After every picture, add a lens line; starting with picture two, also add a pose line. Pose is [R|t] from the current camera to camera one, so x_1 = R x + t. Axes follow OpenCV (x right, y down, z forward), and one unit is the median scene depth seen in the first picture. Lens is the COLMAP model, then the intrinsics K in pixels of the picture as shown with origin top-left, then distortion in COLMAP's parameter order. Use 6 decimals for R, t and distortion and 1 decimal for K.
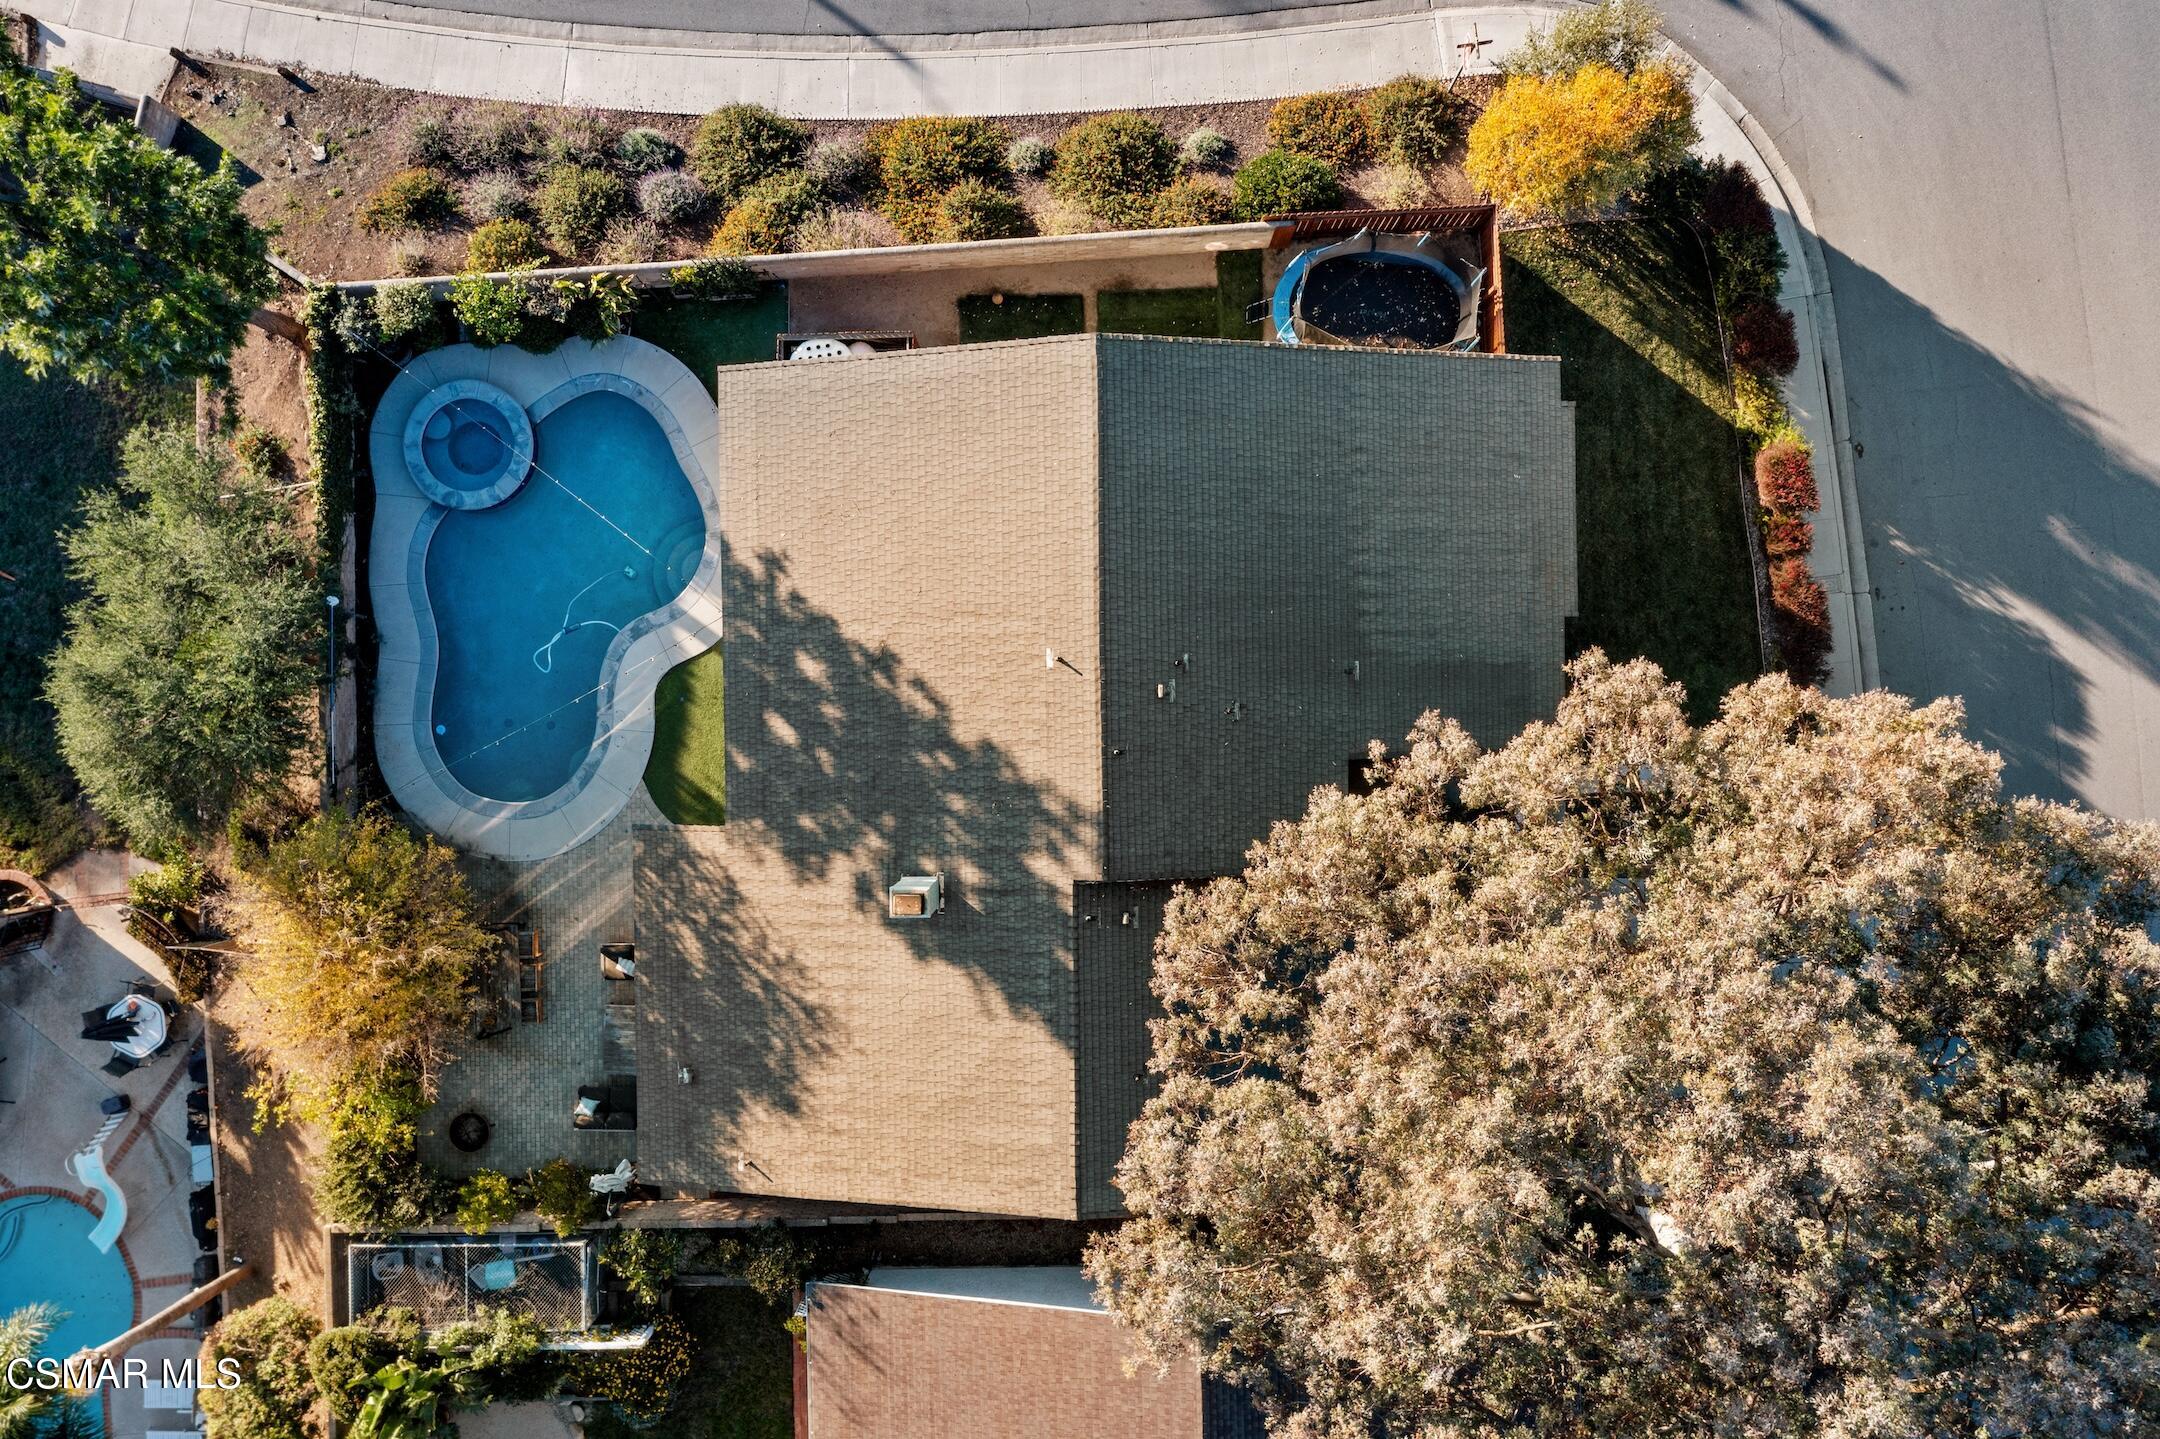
lens RADIAL K [[1728.3, 0, 1080.0], [0, 1728.3, 719.5], [0, 0, 1]] dist [-0.002346, 0.009417]
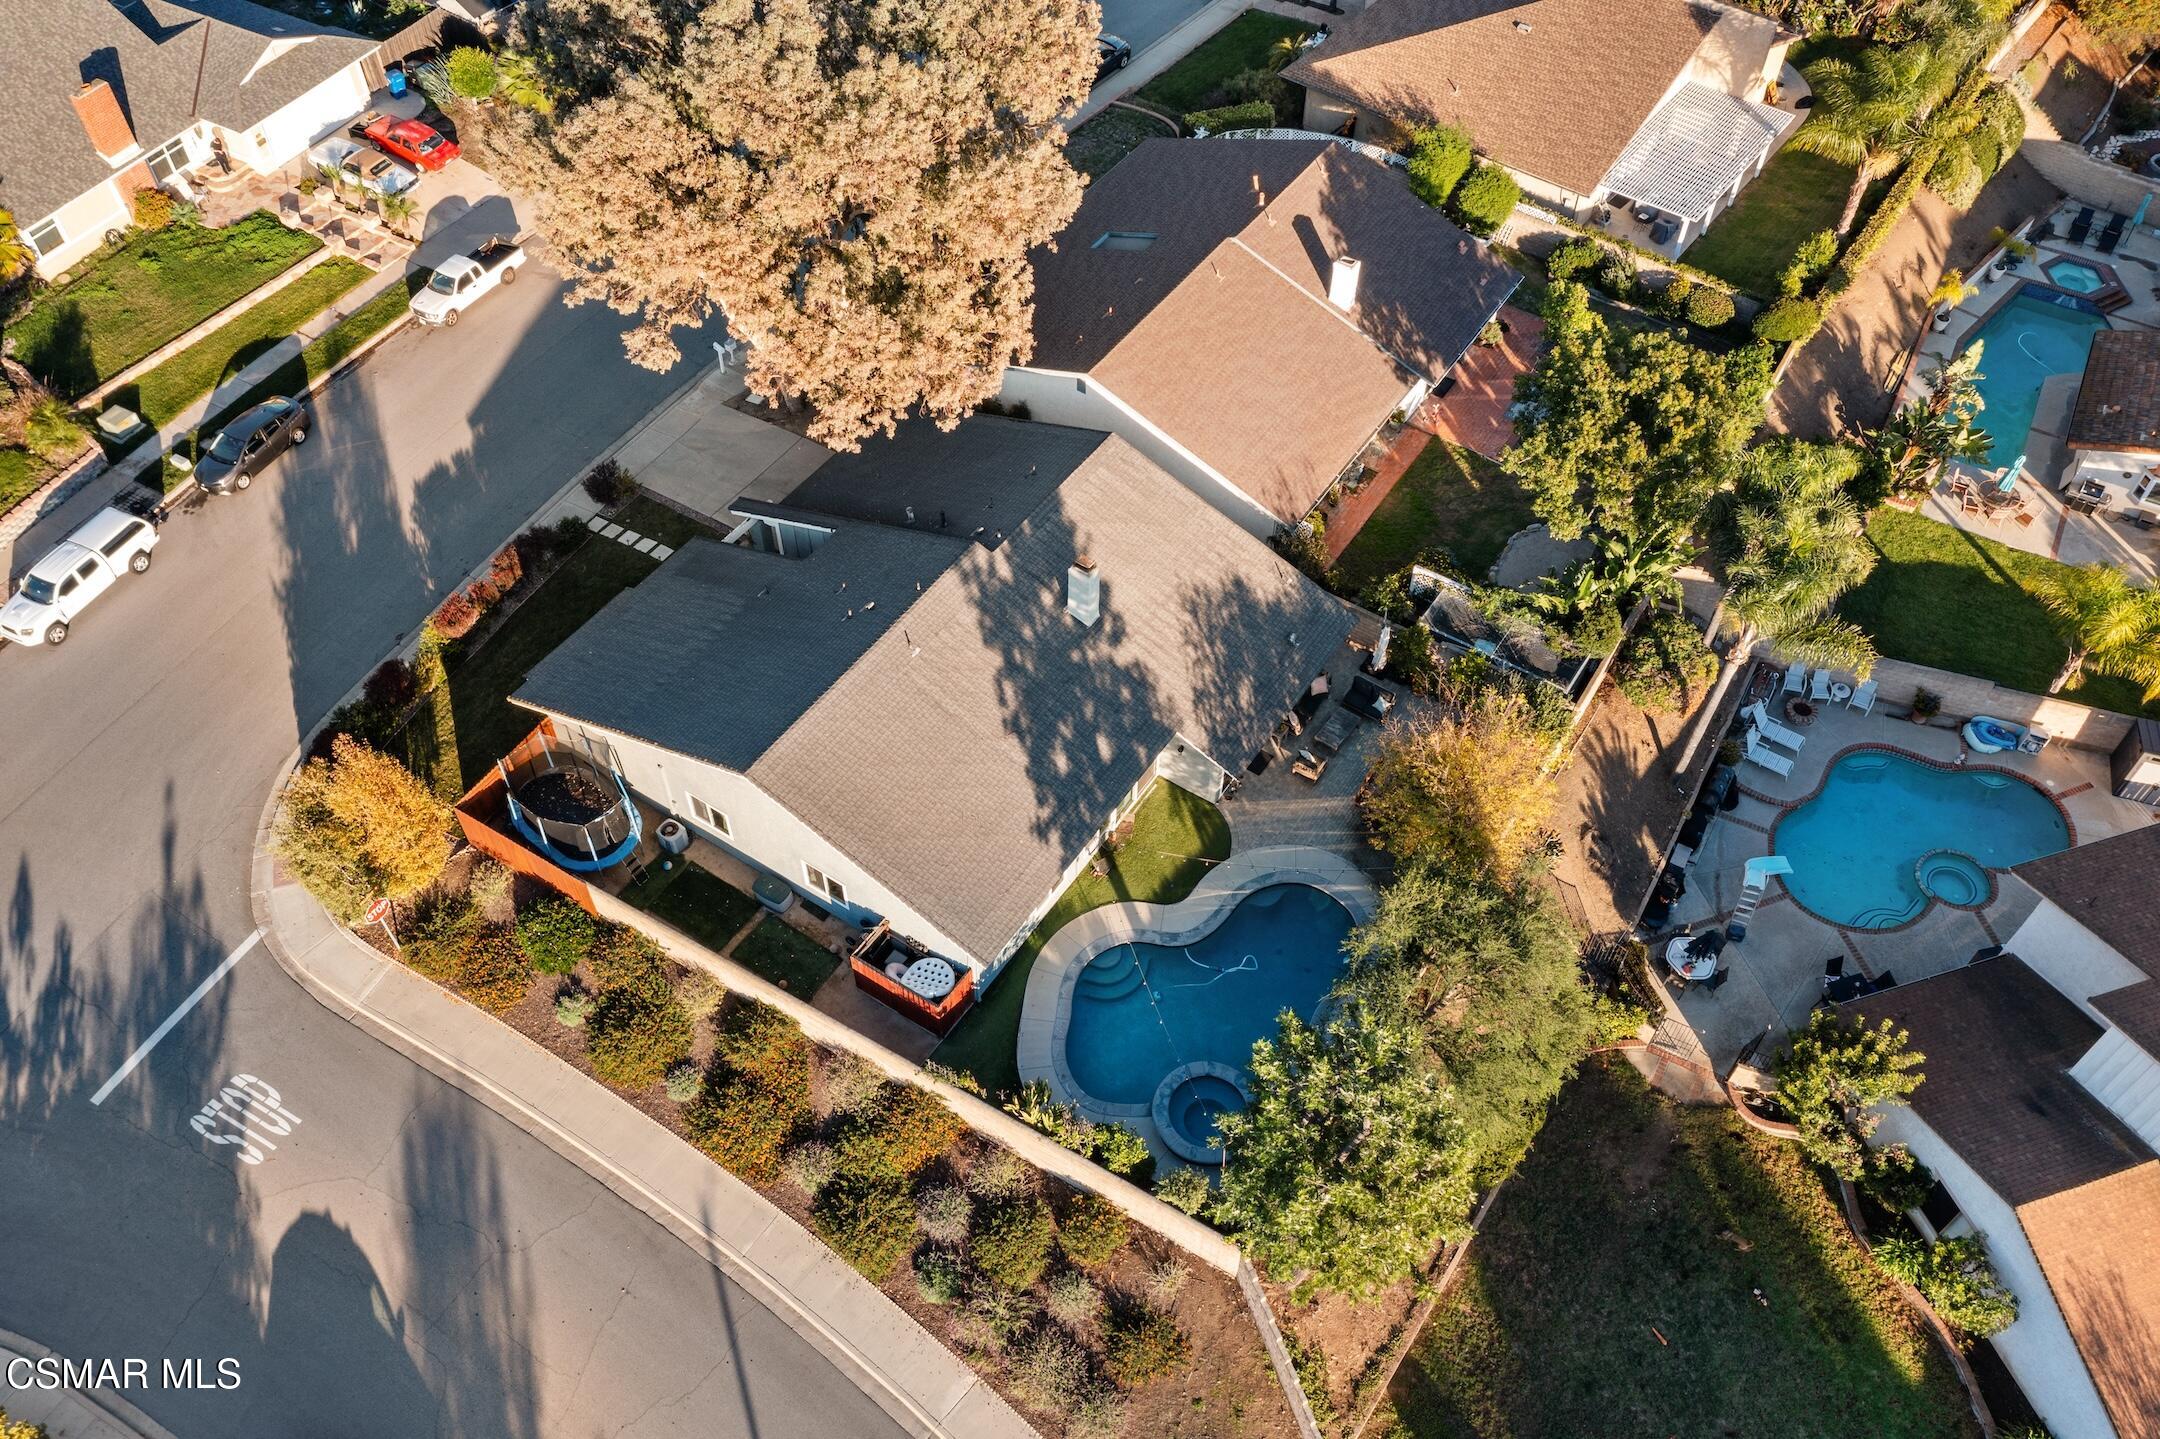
lens RADIAL K [[1728.3, 0, 1080.0], [0, 1728.3, 719.5], [0, 0, 1]] dist [-0.002346, 0.009417]
pose [[-0.824779, -0.433633, 0.362909, -0.644682], [0.565451, -0.629913, 0.532423, -0.723894], [-0.002275, 0.644338, 0.764737, -0.075932]]
